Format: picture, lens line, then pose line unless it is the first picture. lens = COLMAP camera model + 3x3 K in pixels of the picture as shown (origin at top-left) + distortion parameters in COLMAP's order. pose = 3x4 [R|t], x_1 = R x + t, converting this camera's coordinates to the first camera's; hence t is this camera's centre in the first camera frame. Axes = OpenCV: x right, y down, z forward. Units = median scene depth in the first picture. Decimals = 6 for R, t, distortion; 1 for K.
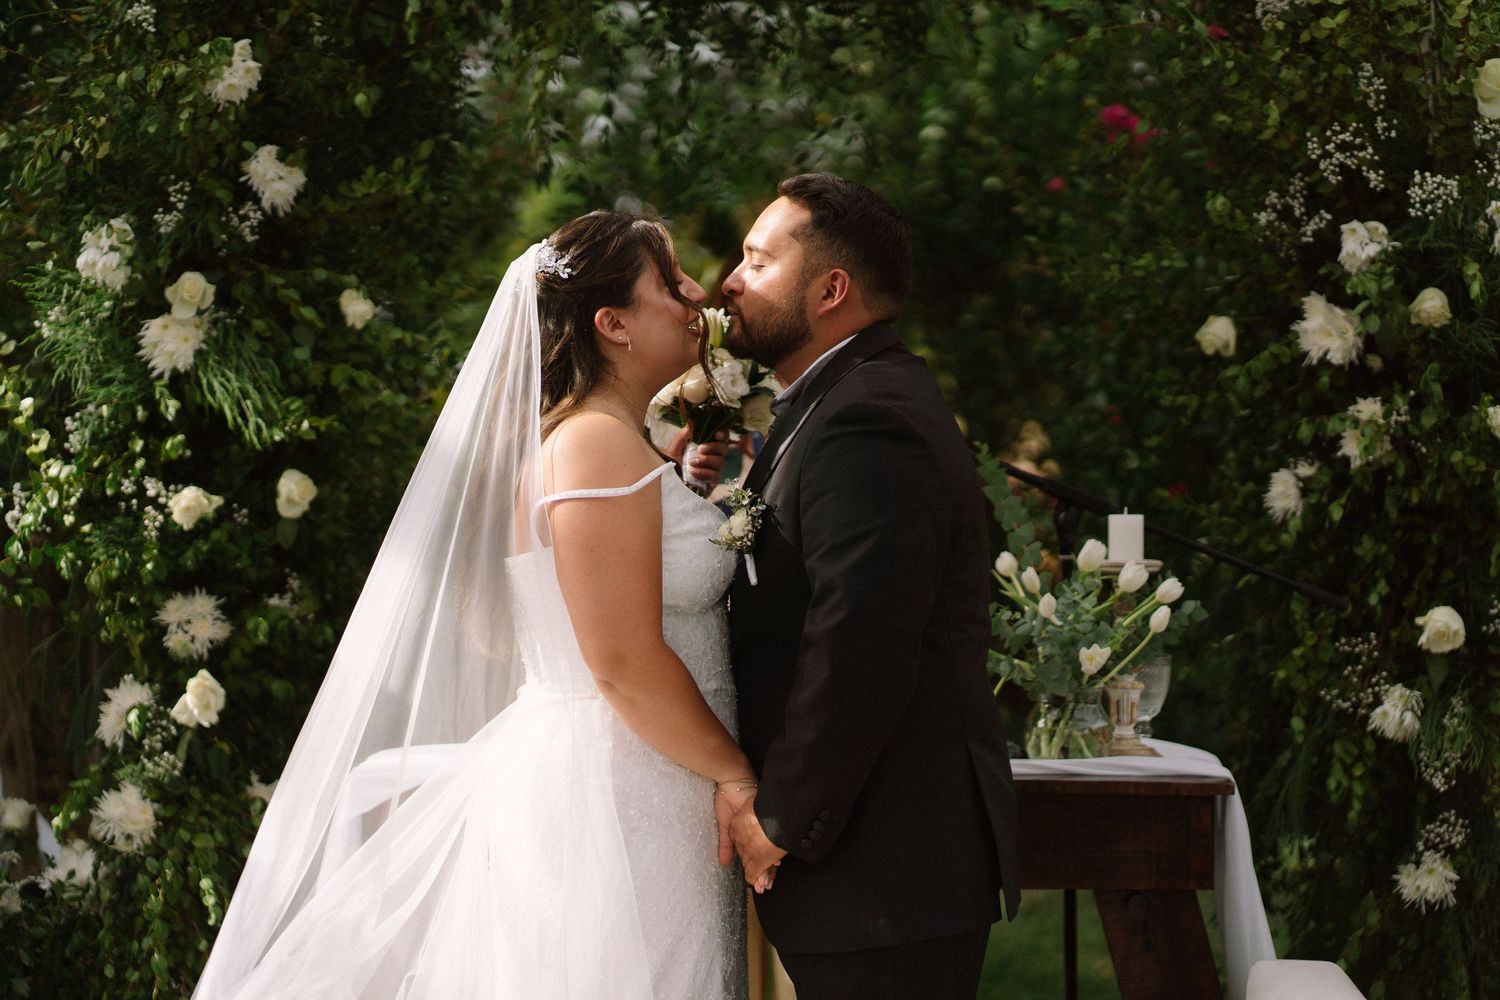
lens RADIAL K [[3454.9, 0, 777.9], [0, 3454.9, 544.2], [0, 0, 1]] dist [0.022909, -0.036457]
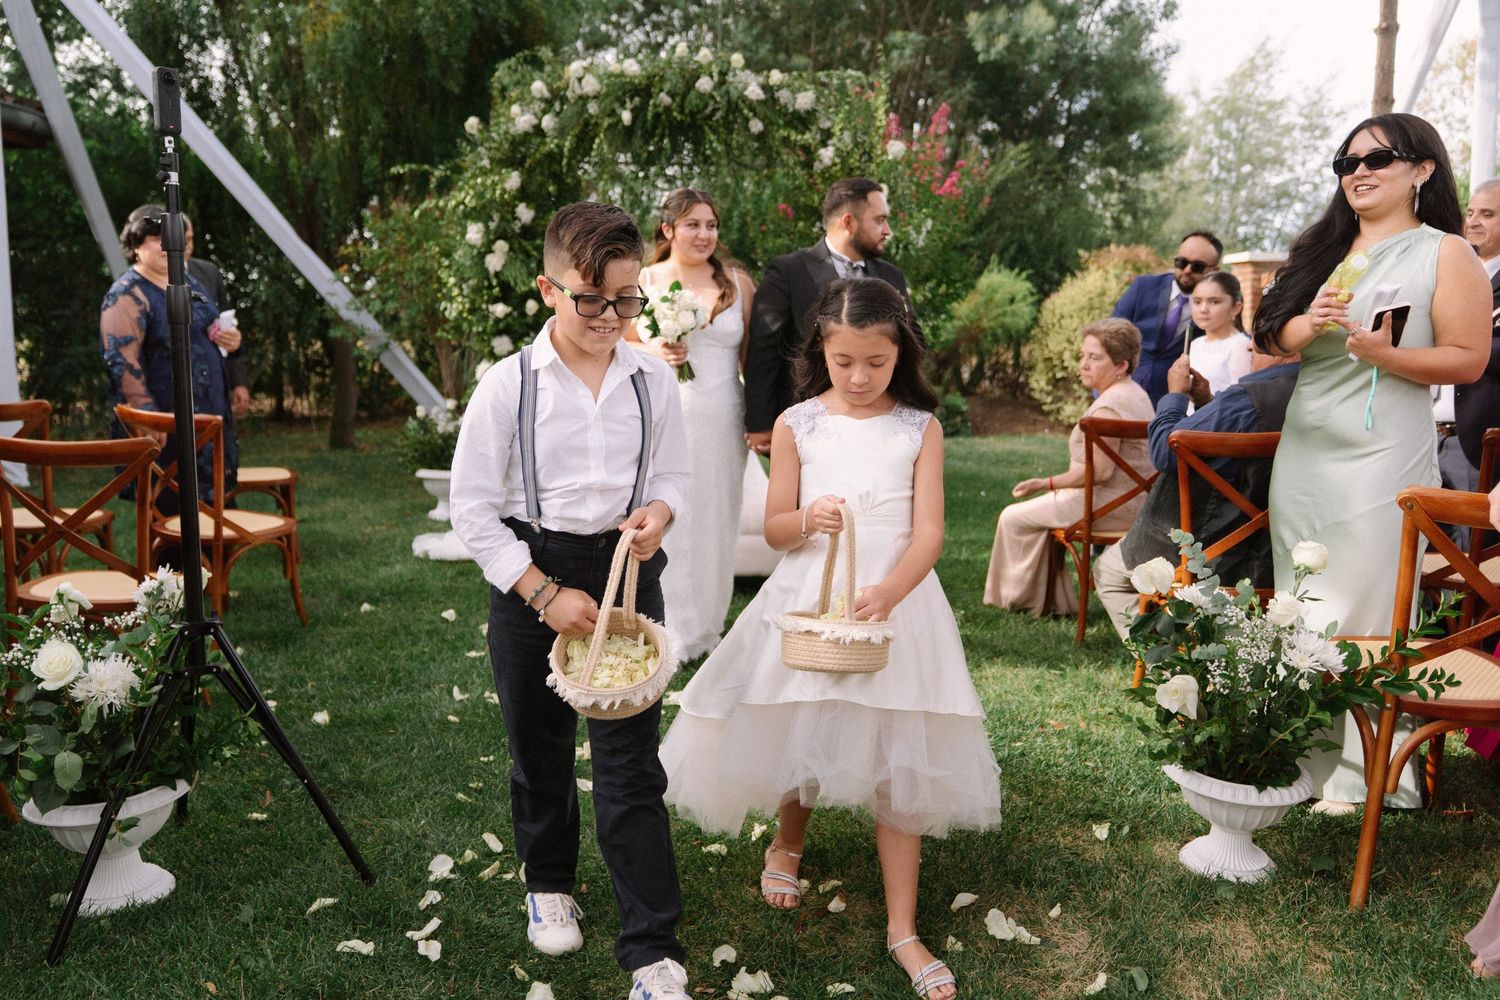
lens RADIAL K [[1119.7, 0, 746.3], [0, 1119.7, 490.8], [0, 0, 1]] dist [0.003351, 0.003960]
pose [[0.999068, 0.007965, 0.042423, 0.027684], [-0.012343, 0.994506, 0.103947, 0.048733], [-0.041362, -0.104374, 0.993678, -0.133462]]
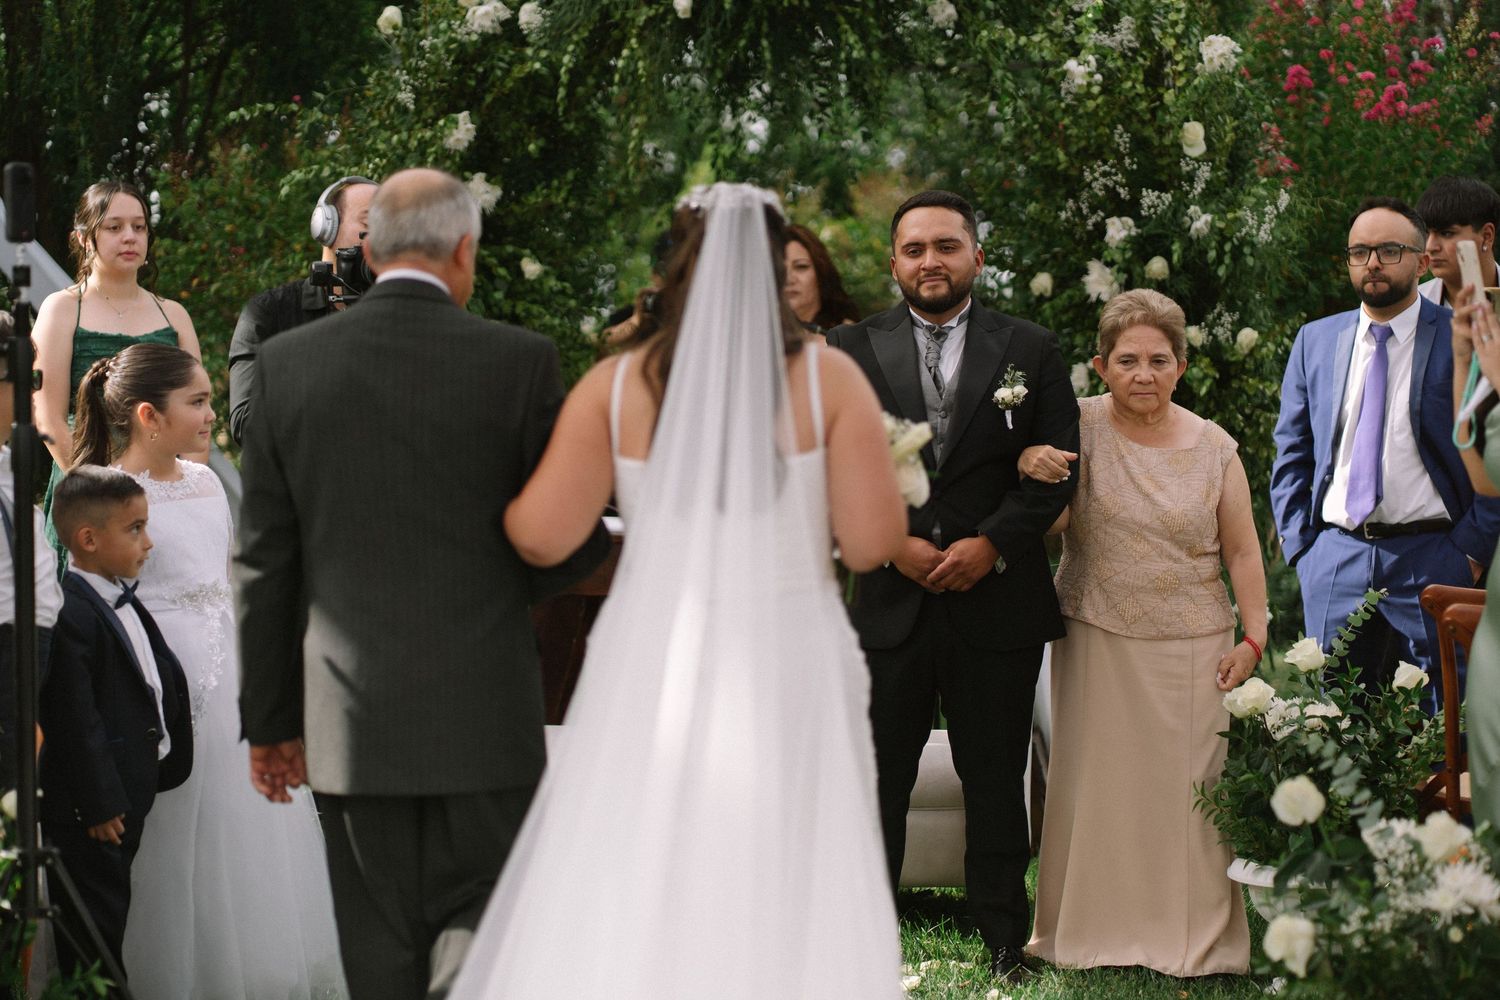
lens RADIAL K [[3520.0, 0, 882.4], [0, 3520.0, 494.6], [0, 0, 1]] dist [-0.034979, 0.378643]
pose [[0.998849, 0.003170, -0.047852, 0.135626], [-0.002828, 0.999970, 0.007218, 0.030489], [0.047874, -0.007074, 0.998828, -0.730618]]
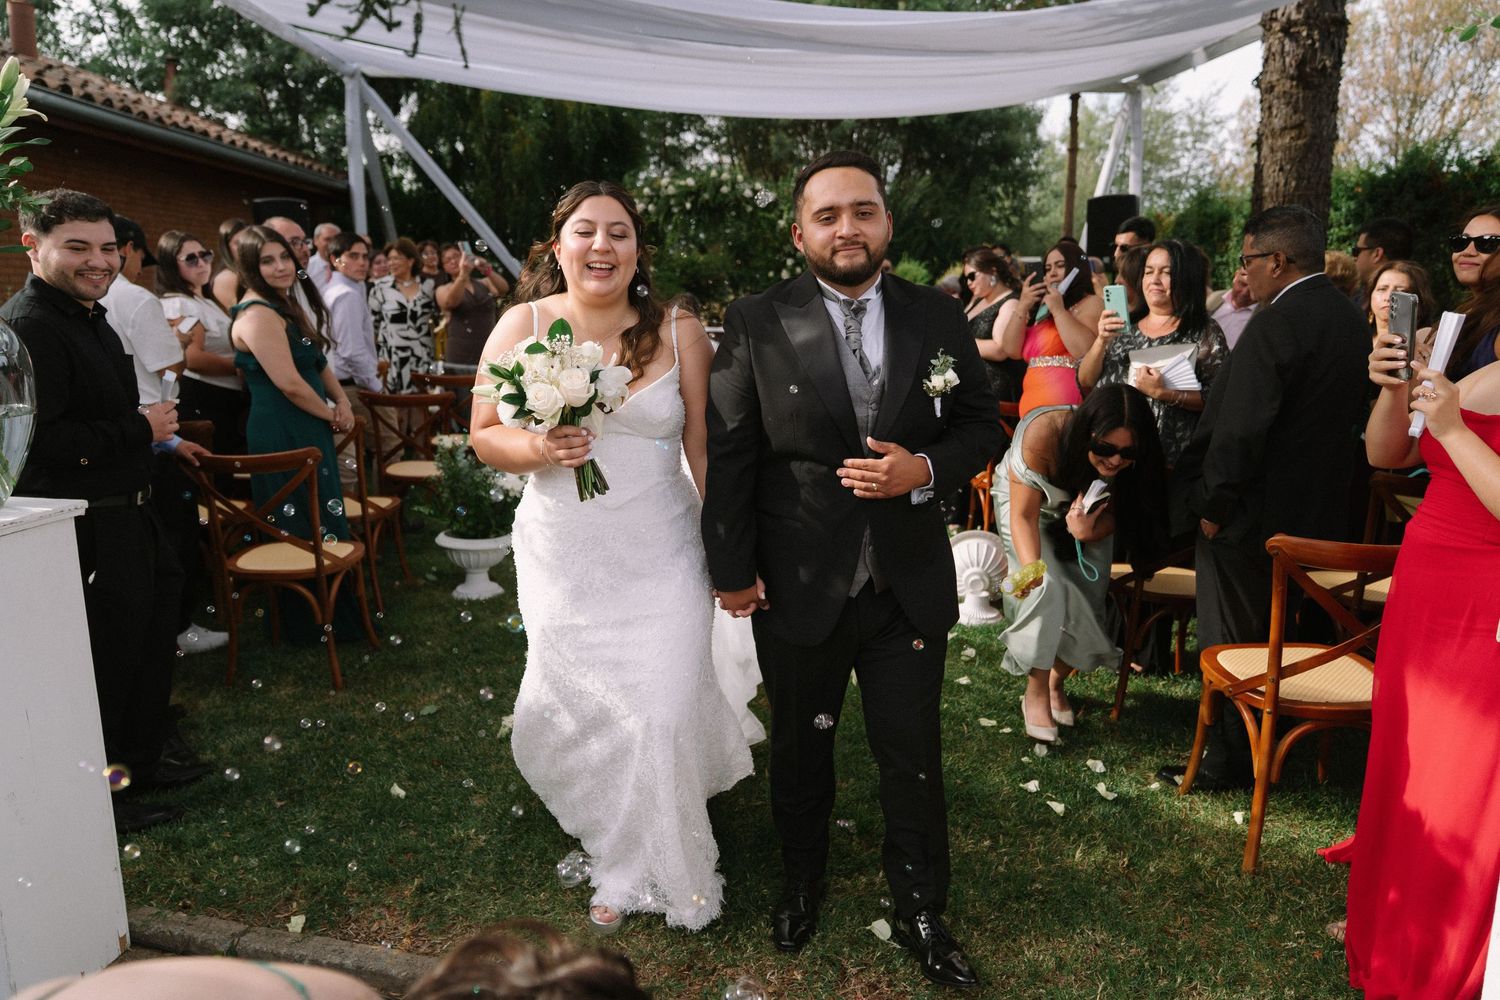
lens RADIAL K [[1030.9, 0, 745.9], [0, 1030.9, 491.4], [0, 0, 1]] dist [-0.008661, 0.000135]
pose [[0.999482, 0.005819, 0.031666, 0.009979], [-0.010691, 0.987707, 0.155951, 0.053699], [-0.030369, -0.156209, 0.987257, -1.219006]]
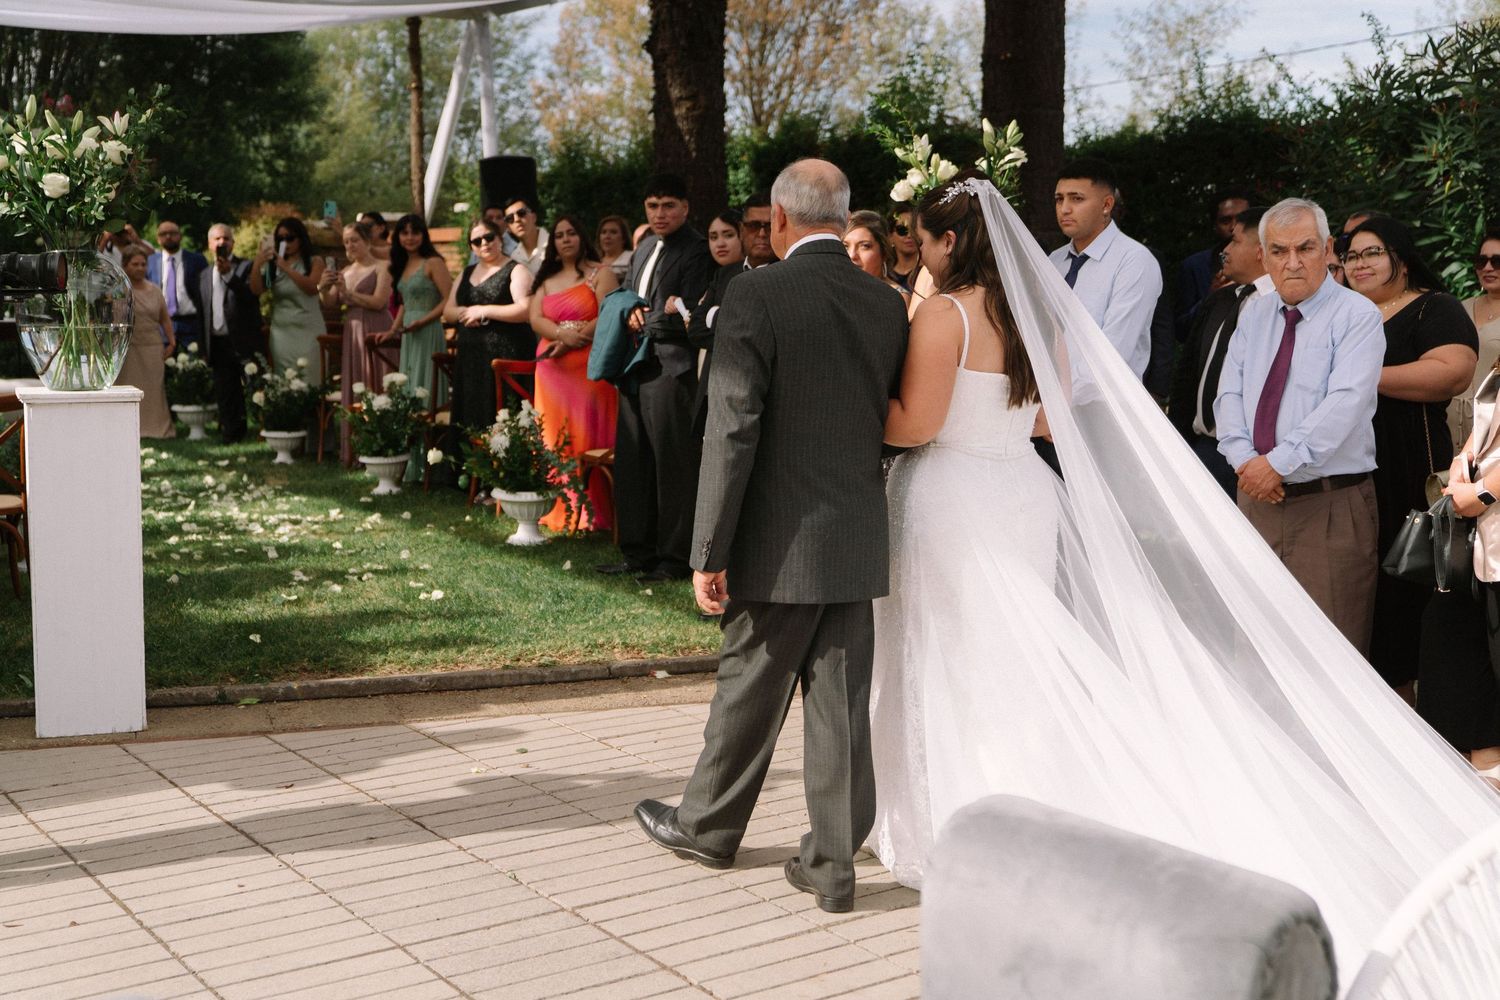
lens RADIAL K [[1845.3, 0, 715.4], [0, 1845.3, 493.4], [0, 0, 1]] dist [0.046624, 0.012495]
pose [[0.842800, -0.053745, 0.535537, -0.538299], [0.010714, 0.996480, 0.083143, 0.096427], [-0.538120, -0.064335, 0.840409, -1.930882]]
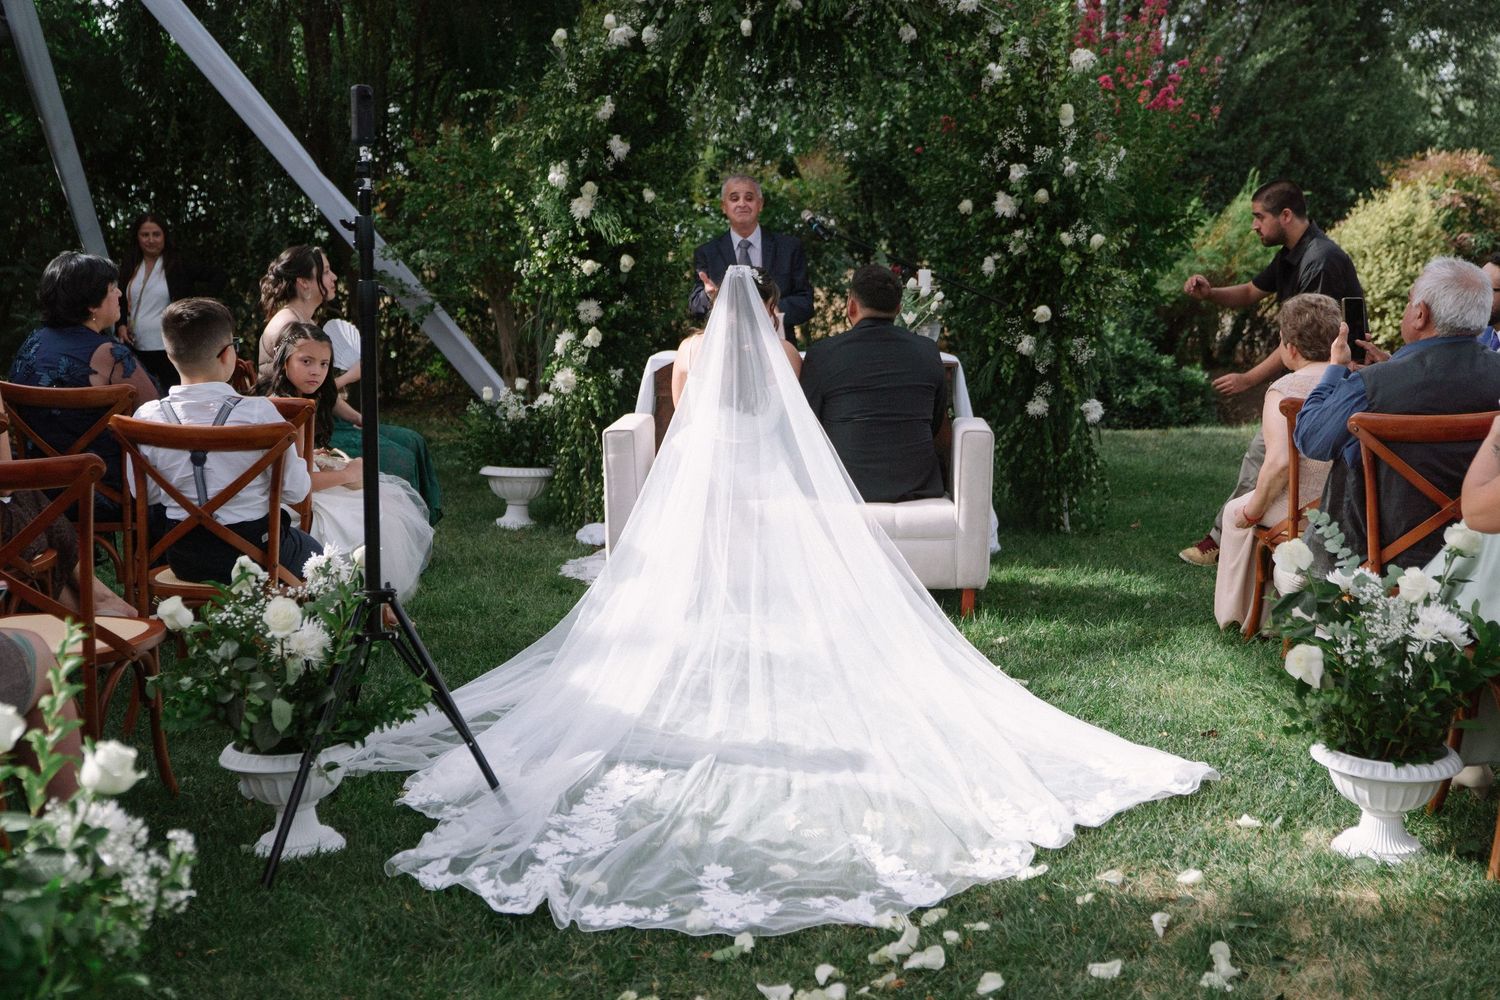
lens RADIAL K [[1760.0, 0, 764.3], [0, 1760.0, 478.6], [0, 0, 1]] dist [0.020564, 0.017875]
pose [[0.999308, 0.009780, -0.035894, 0.021688], [-0.006733, 0.996440, 0.084039, 0.038042], [0.036588, -0.083740, 0.995816, -0.407933]]
